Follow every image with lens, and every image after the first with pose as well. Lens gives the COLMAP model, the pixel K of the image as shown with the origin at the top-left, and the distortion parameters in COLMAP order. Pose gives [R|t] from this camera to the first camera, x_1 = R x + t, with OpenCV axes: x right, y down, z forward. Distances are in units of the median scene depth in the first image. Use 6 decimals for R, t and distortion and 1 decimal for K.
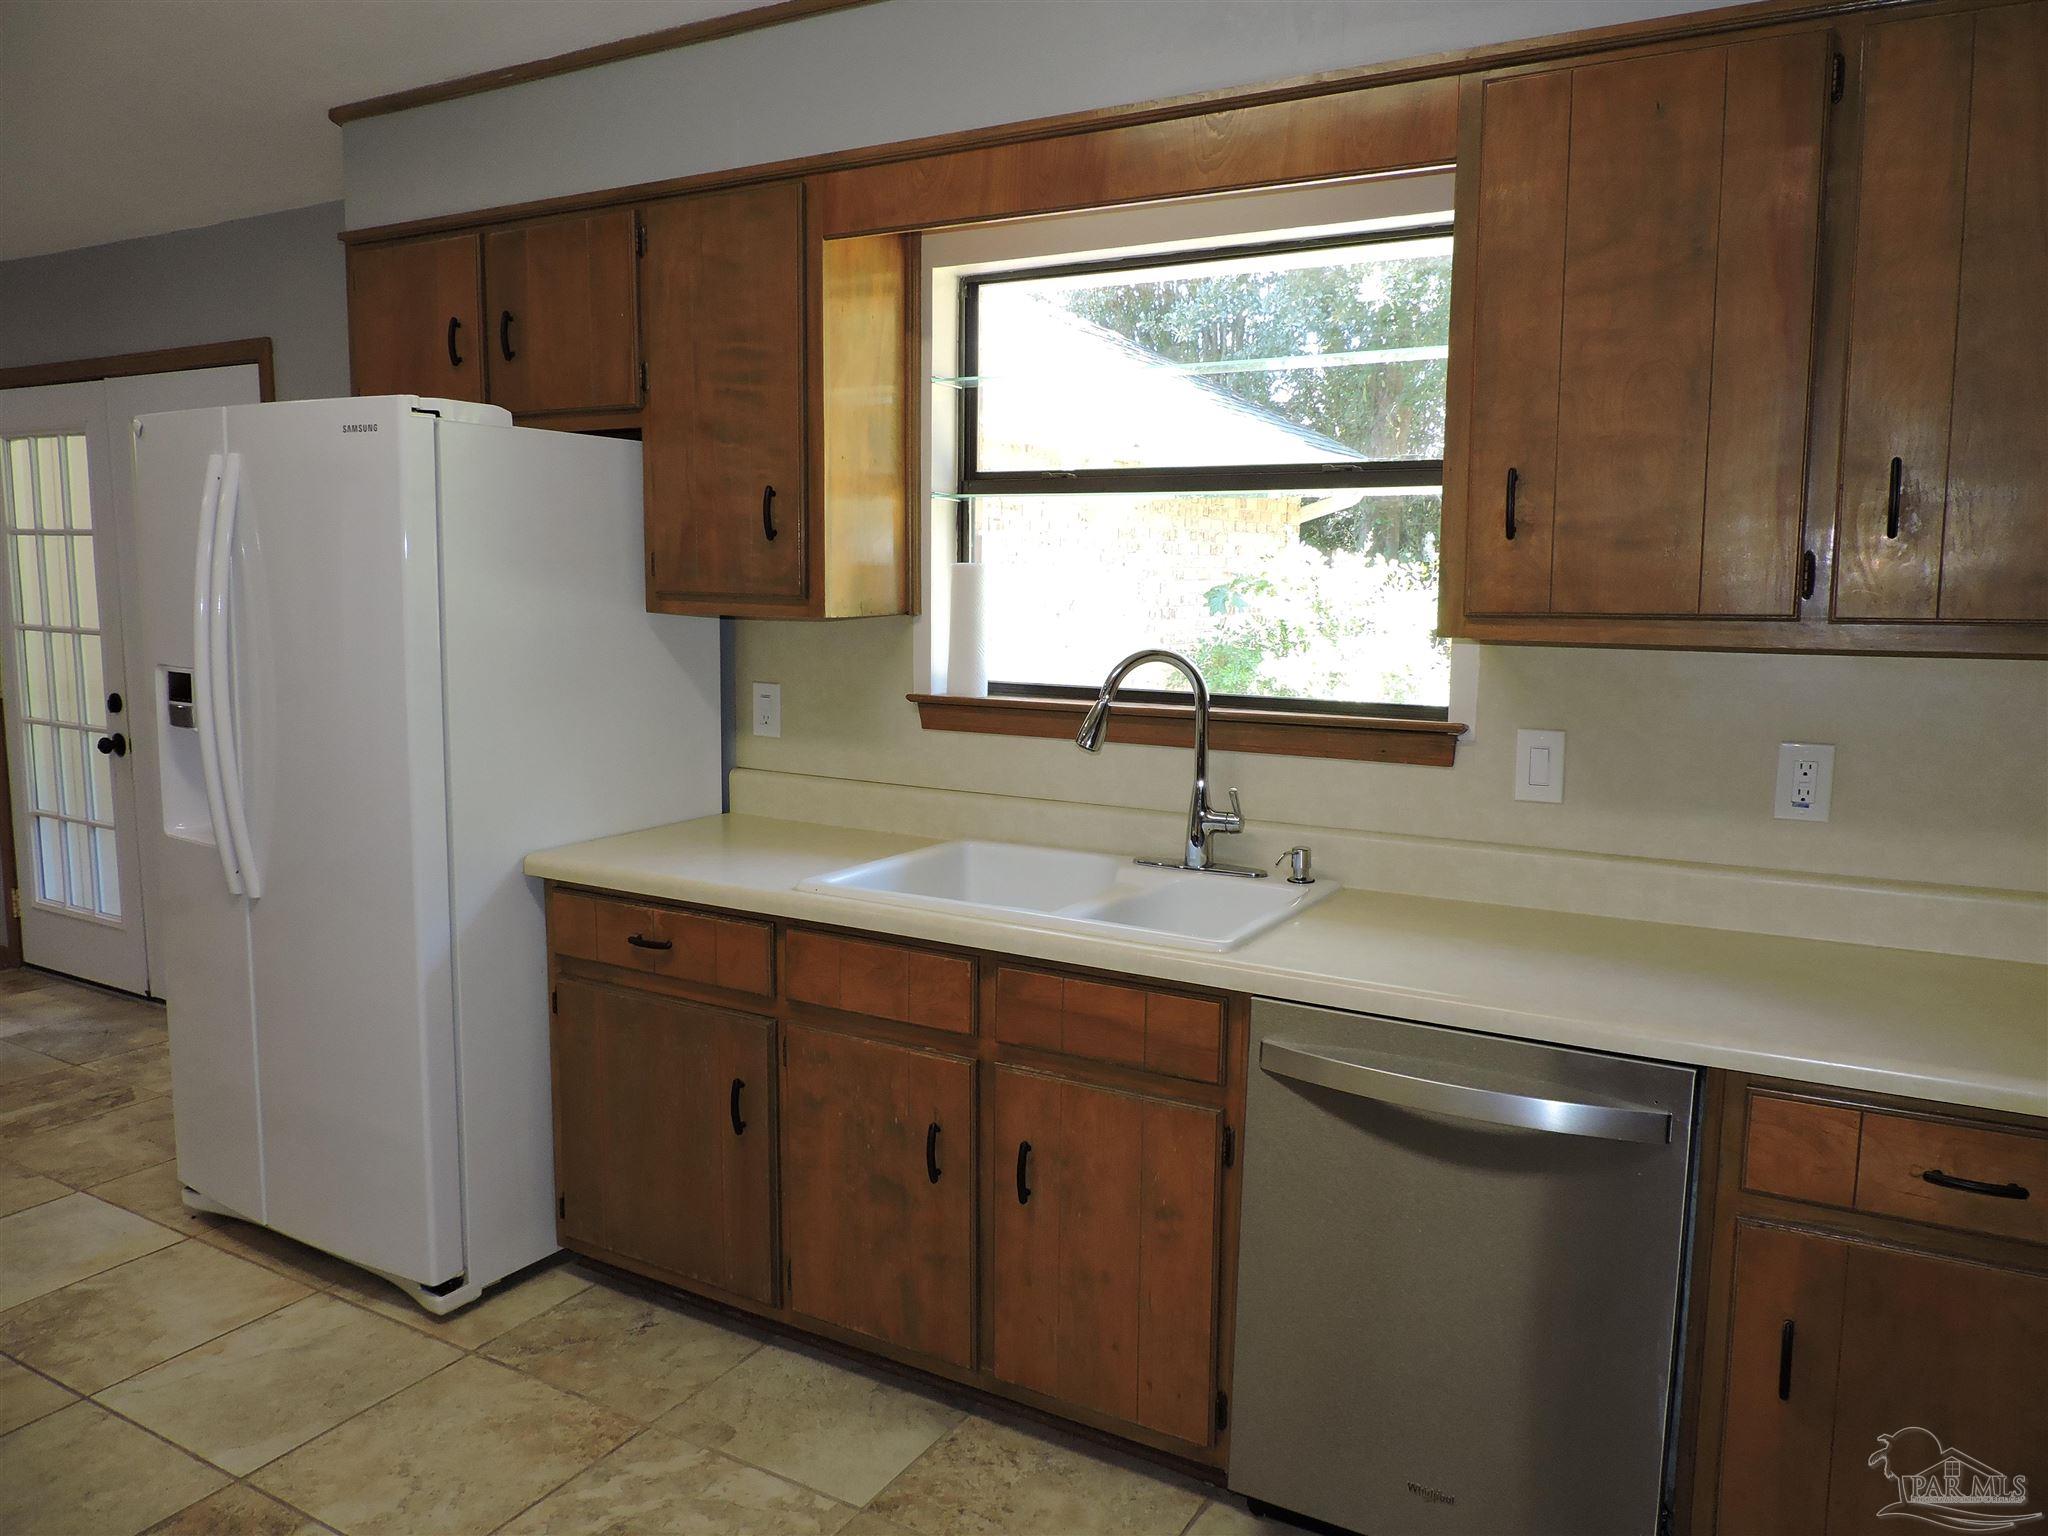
lens RADIAL K [[1452.9, 0, 1070.2], [0, 1452.9, 776.3], [0, 0, 1]] dist [-0.038841, 0.015794]
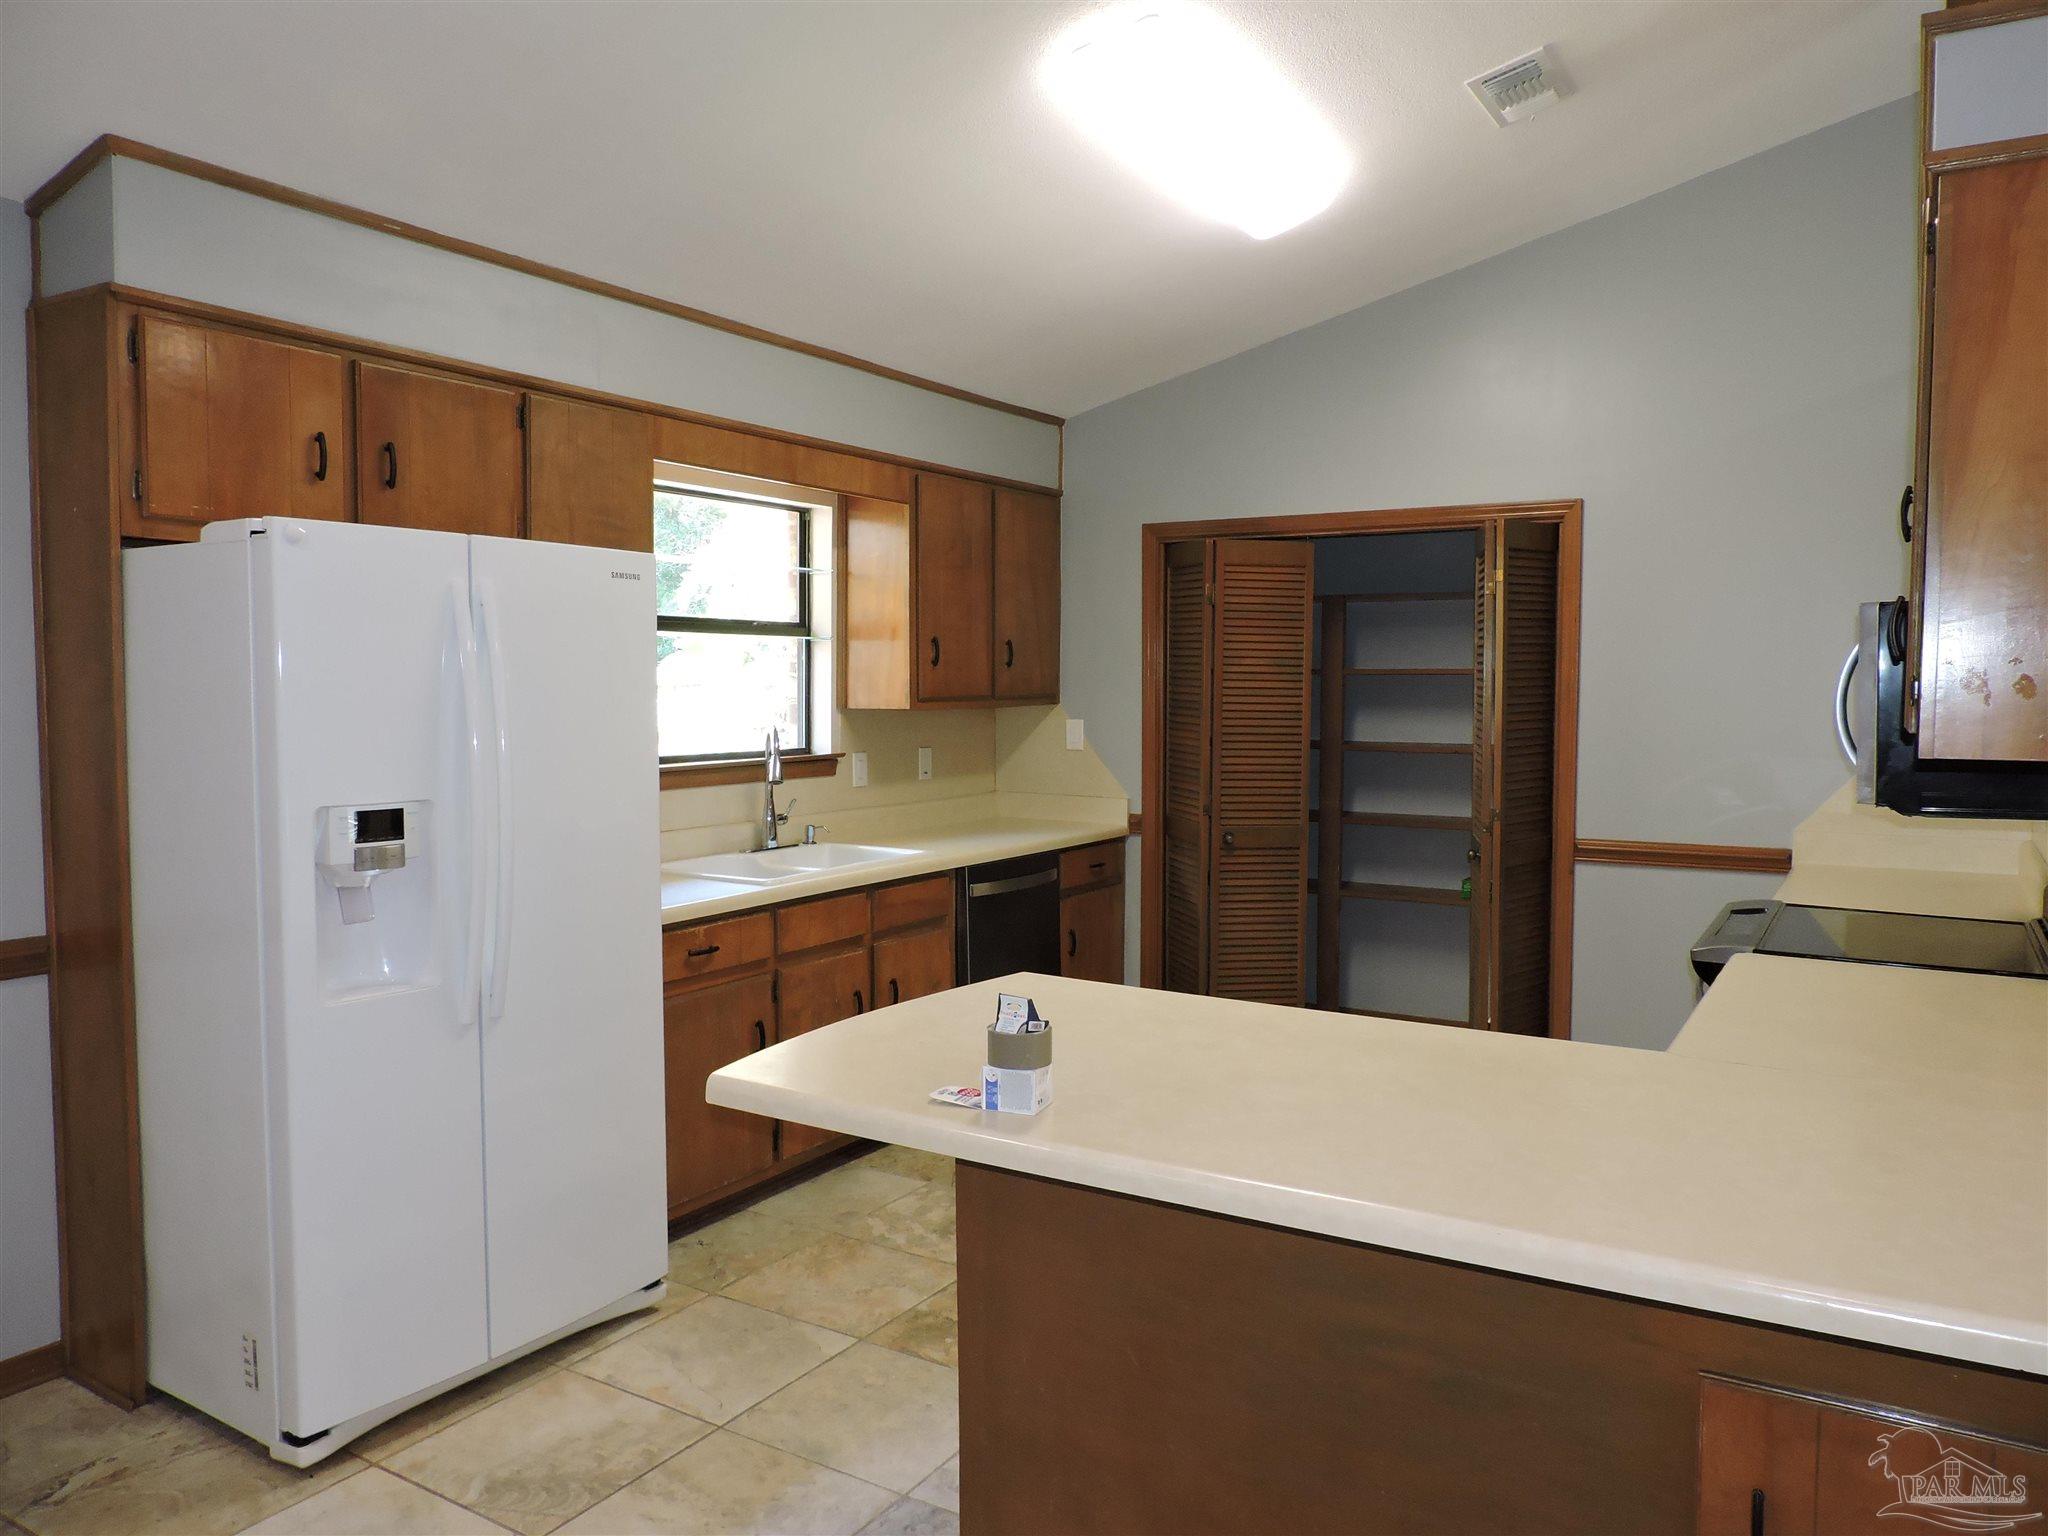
lens RADIAL K [[1452.9, 0, 1042.9], [0, 1452.9, 769.4], [0, 0, 1]] dist [-0.038841, 0.015794]
pose [[0.028845, -0.077640, 0.996564, -1.593041], [0.130147, 0.988784, 0.073267, -0.113636], [-0.991075, 0.127587, 0.038626, 0.574263]]
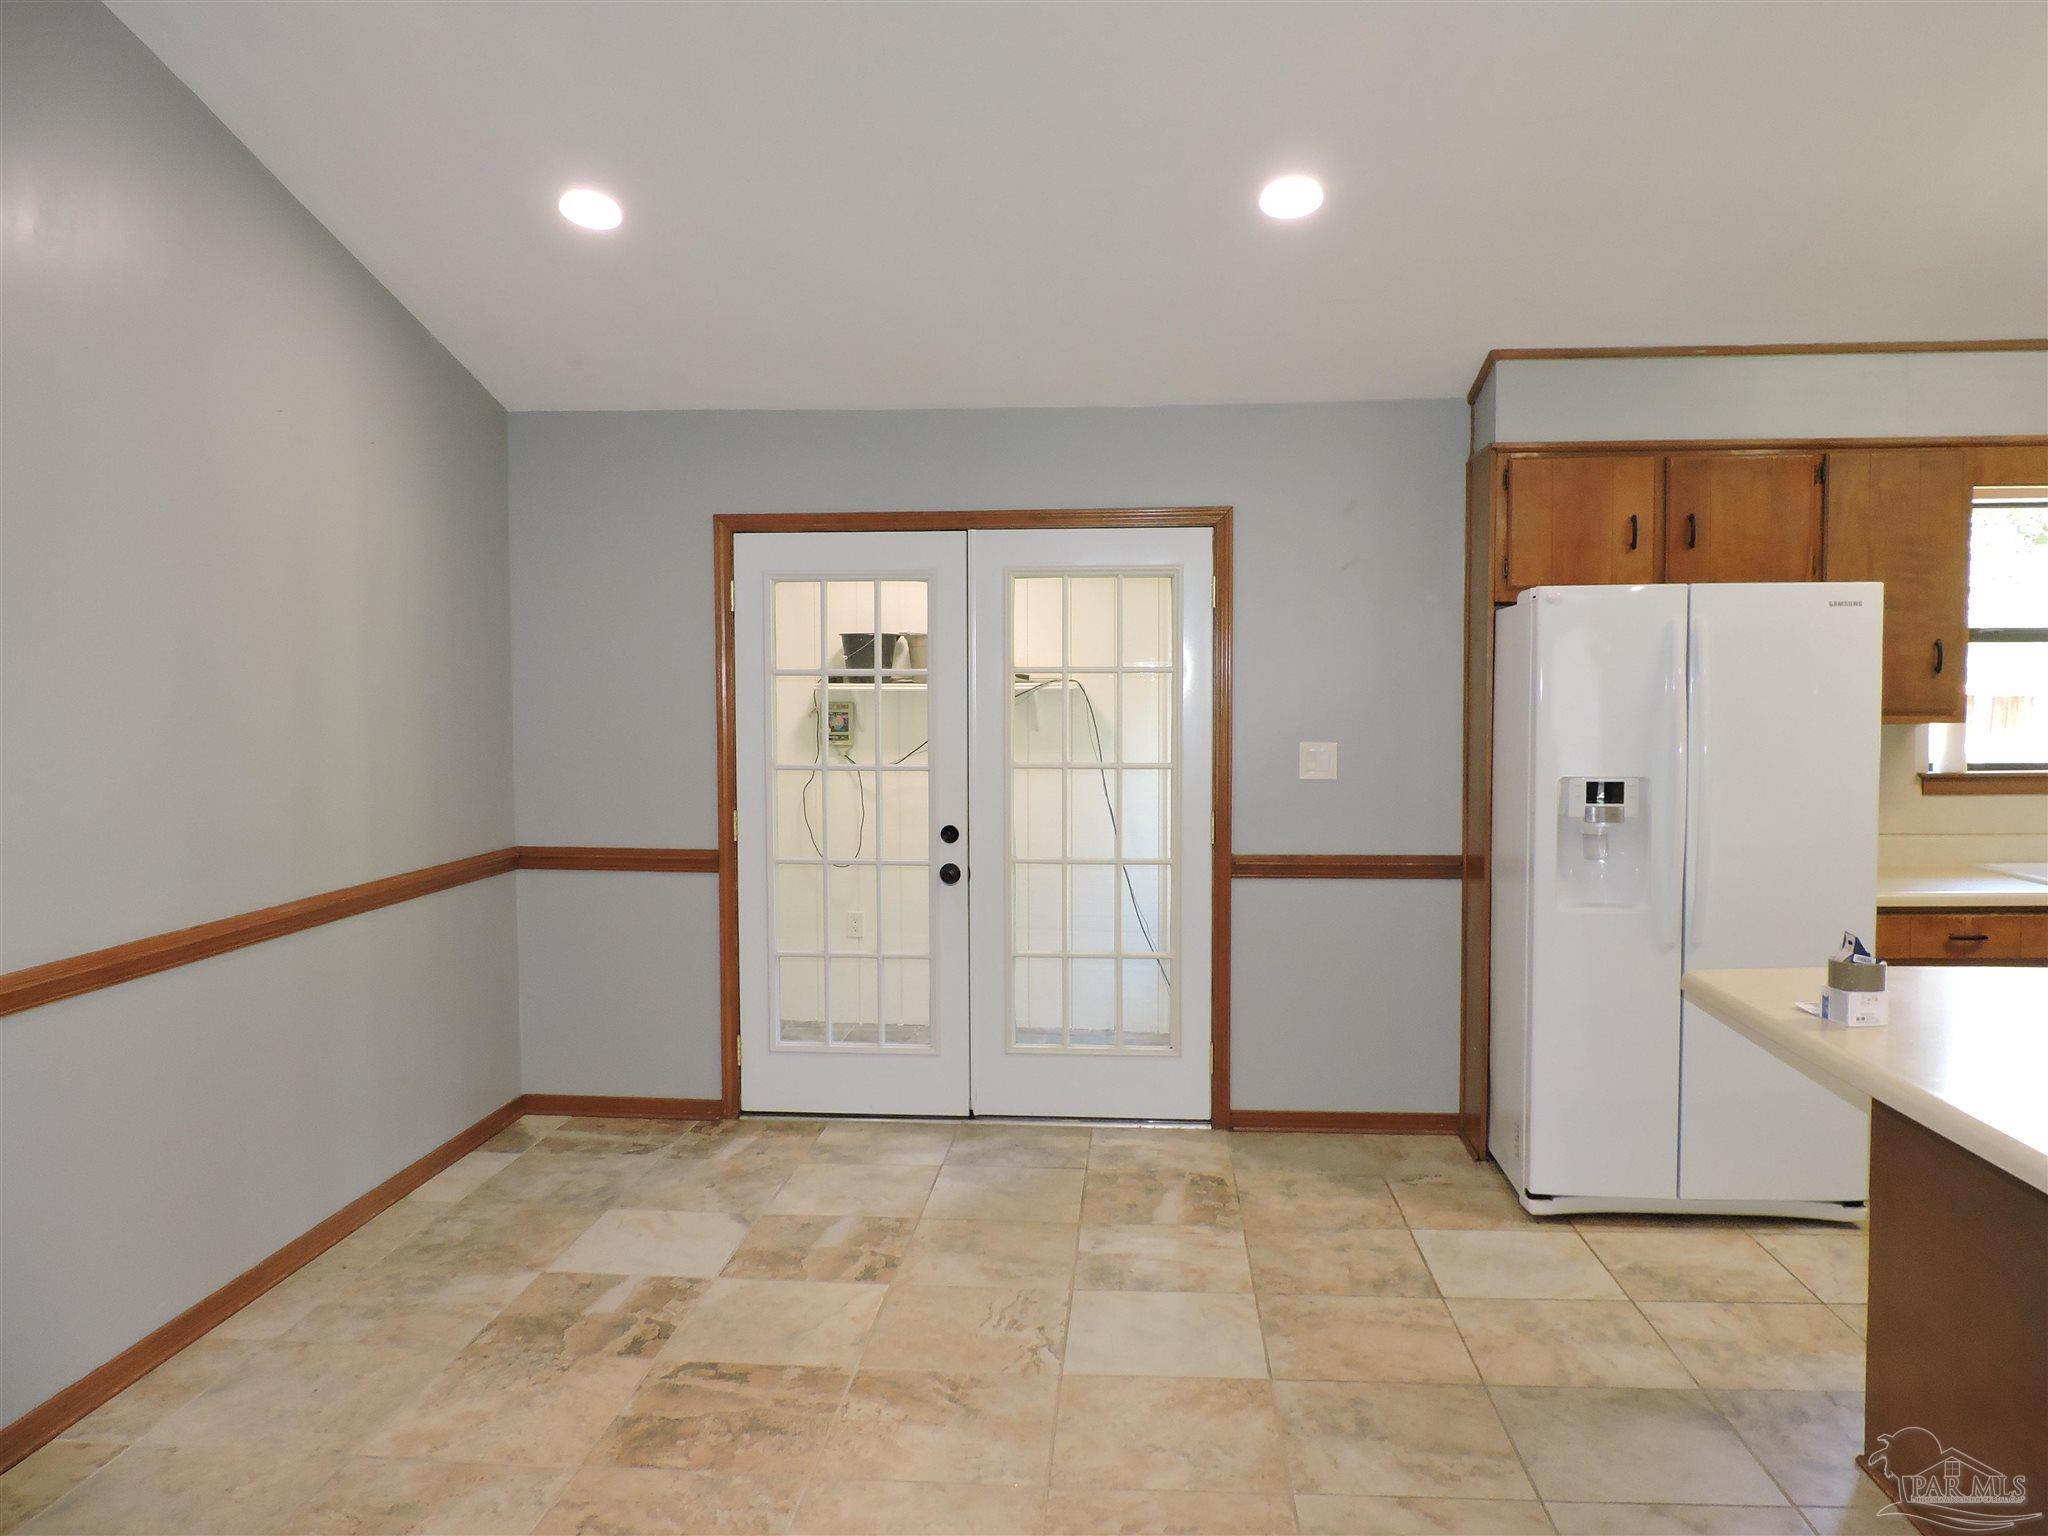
lens RADIAL K [[1452.9, 0, 1027.7], [0, 1452.9, 771.5], [0, 0, 1]] dist [-0.038841, 0.015794]
pose [[0.910395, -0.046093, 0.411165, -1.730124], [0.079319, 0.994786, -0.064107, -0.039509], [-0.406066, 0.090976, 0.909304, 0.014505]]
